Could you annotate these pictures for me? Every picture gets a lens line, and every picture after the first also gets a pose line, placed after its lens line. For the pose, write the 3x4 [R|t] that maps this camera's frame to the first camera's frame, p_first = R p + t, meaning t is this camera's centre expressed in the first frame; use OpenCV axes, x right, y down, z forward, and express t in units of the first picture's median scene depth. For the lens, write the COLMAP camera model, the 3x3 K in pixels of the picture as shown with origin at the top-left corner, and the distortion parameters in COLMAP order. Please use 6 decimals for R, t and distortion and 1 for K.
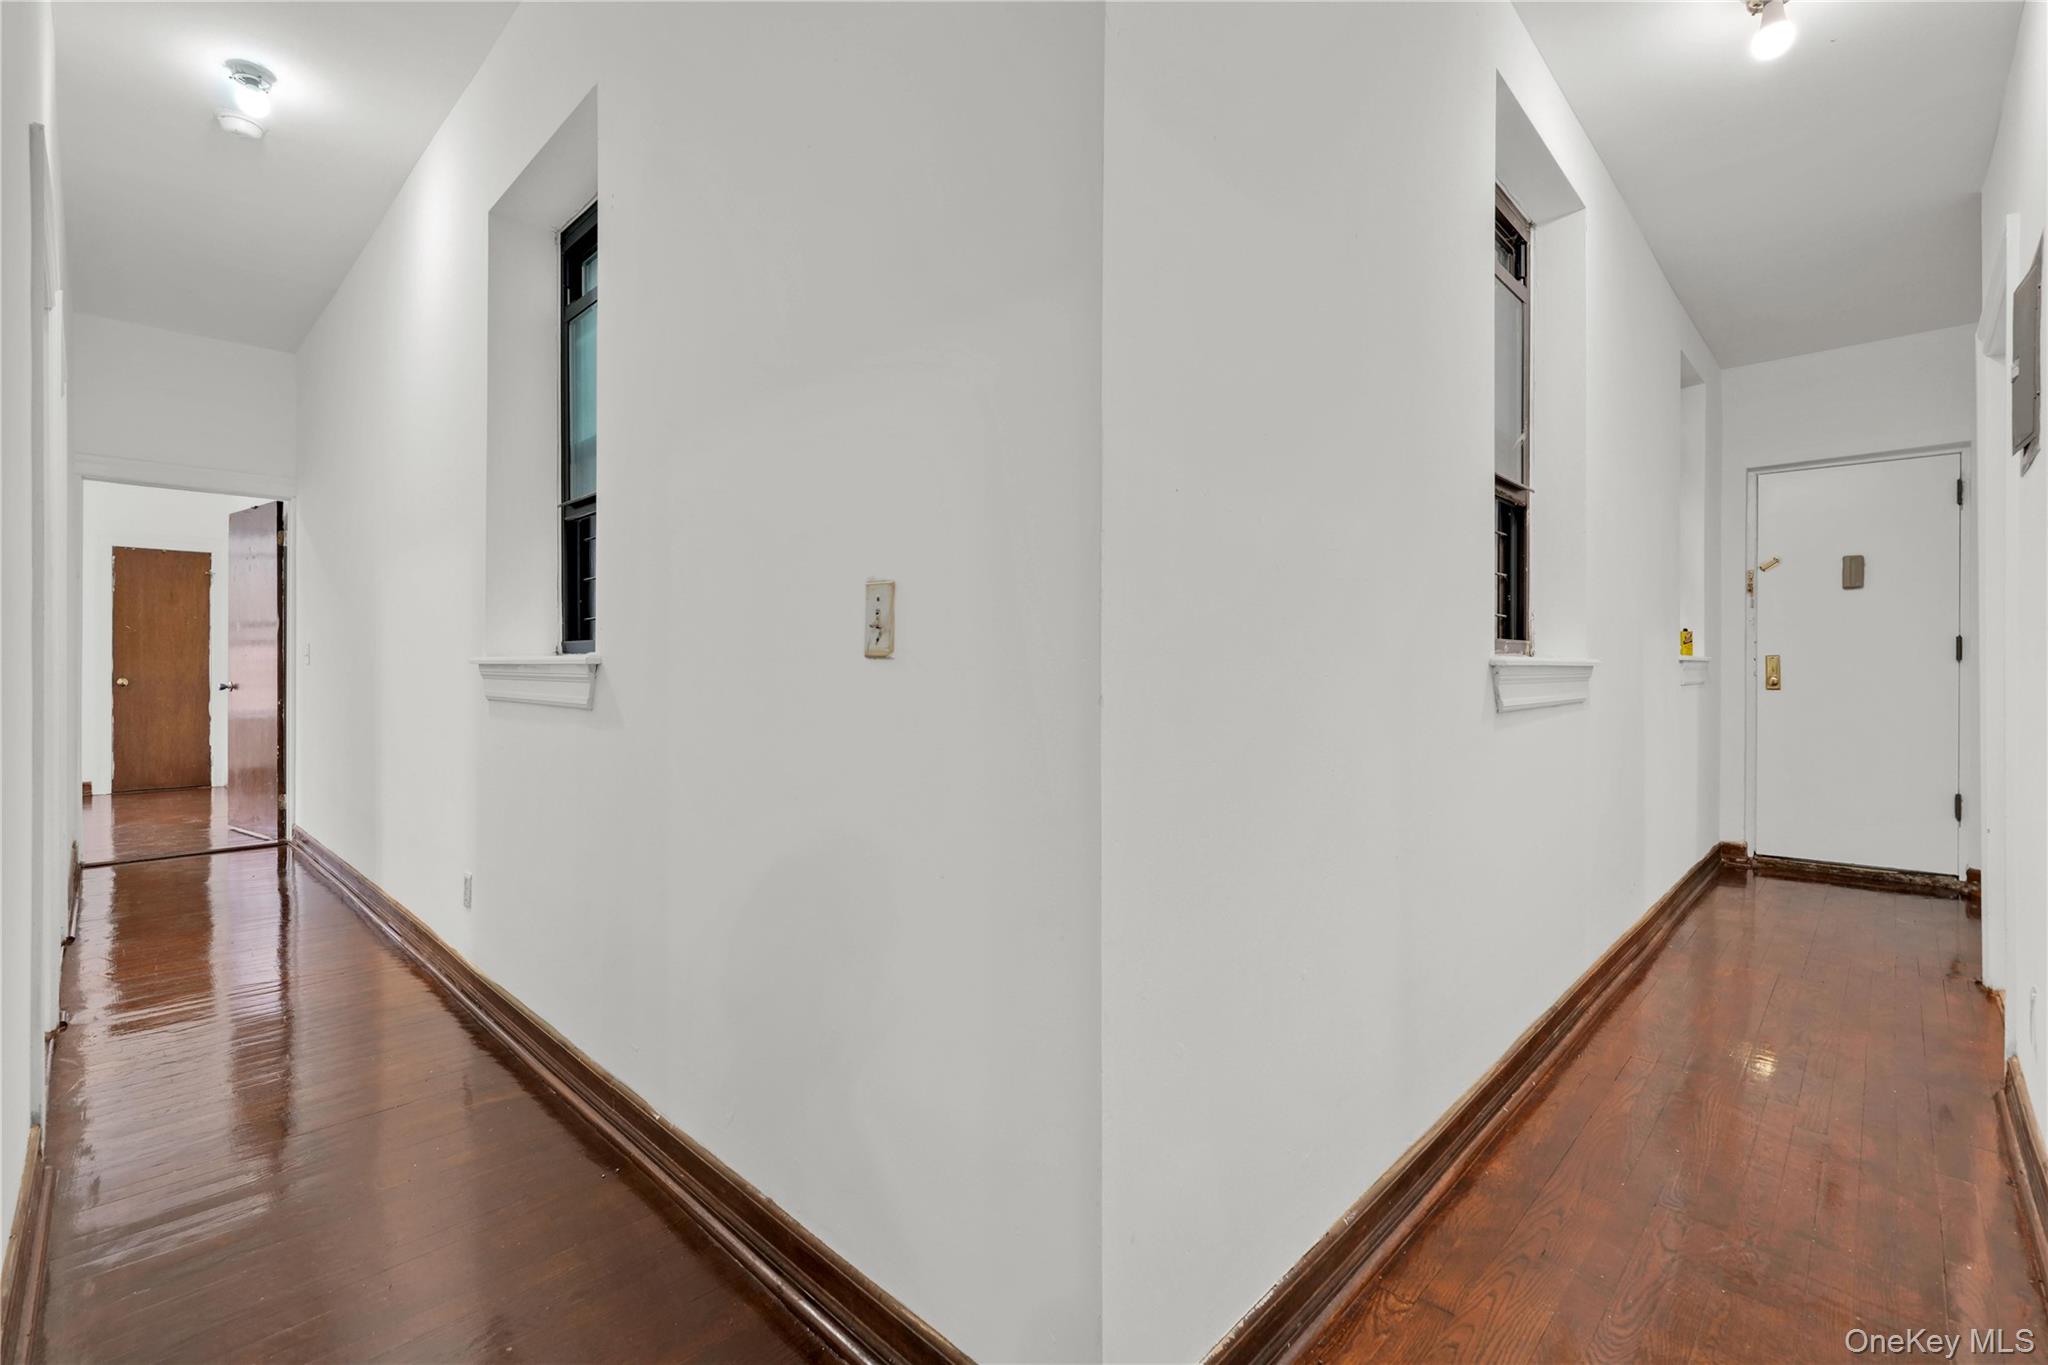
lens RADIAL K [[896.8, 0, 1007.3], [0, 896.8, 670.3], [0, 0, 1]] dist [-0.001330, -0.000706]
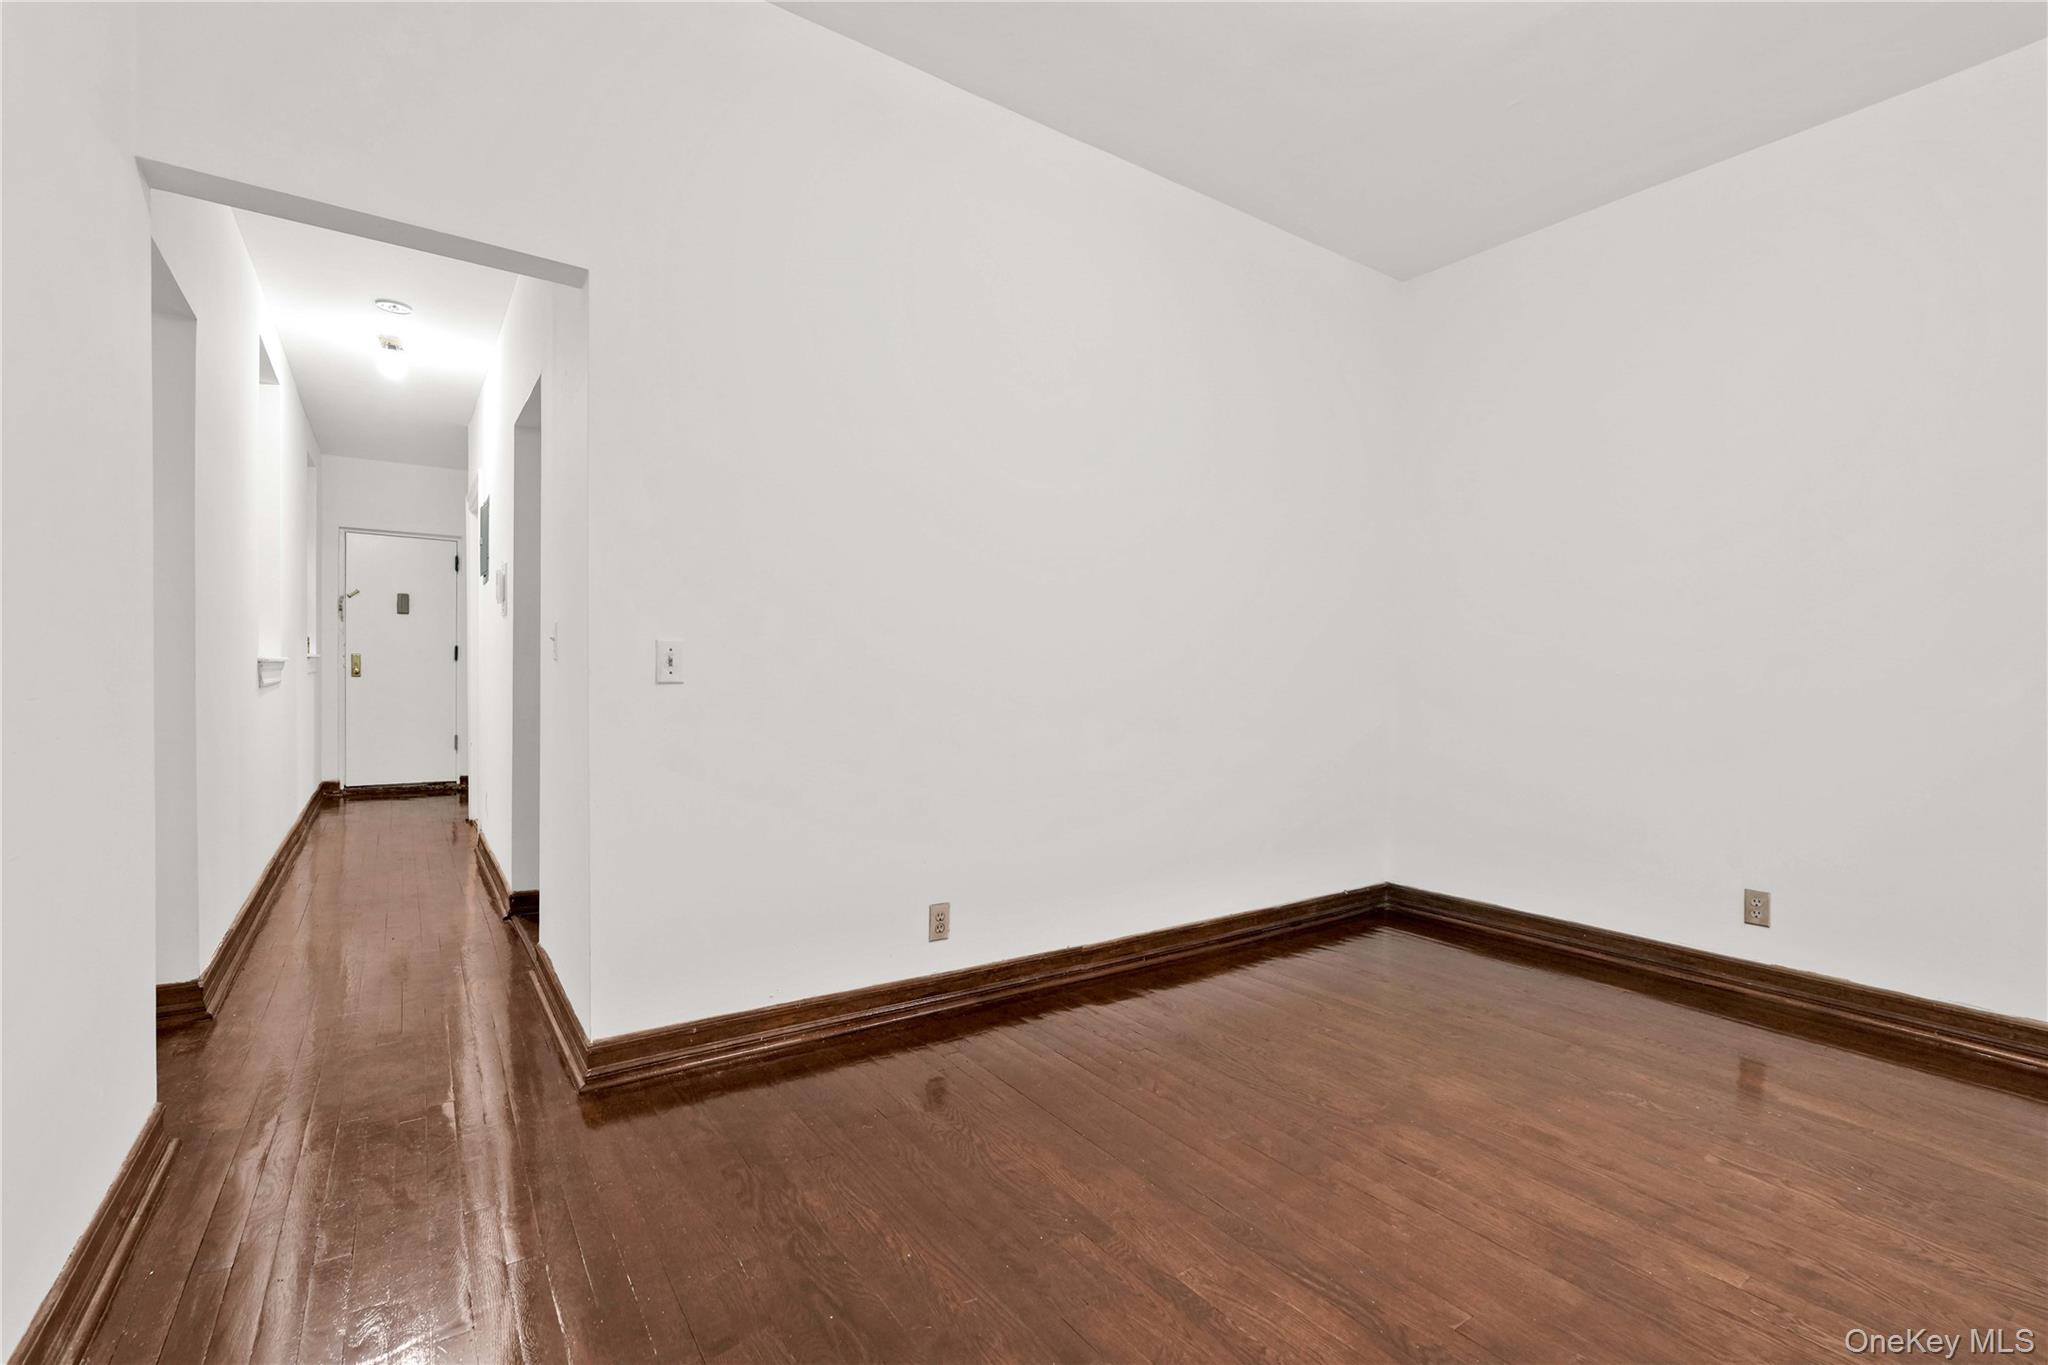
lens RADIAL K [[901.4, 0, 1026.7], [0, 901.4, 678.1], [0, 0, 1]] dist [0.000900, -0.000061]
pose [[0.181046, -0.008639, 0.983437, -0.484243], [-0.008349, 0.999912, 0.010321, -0.001764], [-0.983439, -0.010079, 0.180958, -0.430665]]
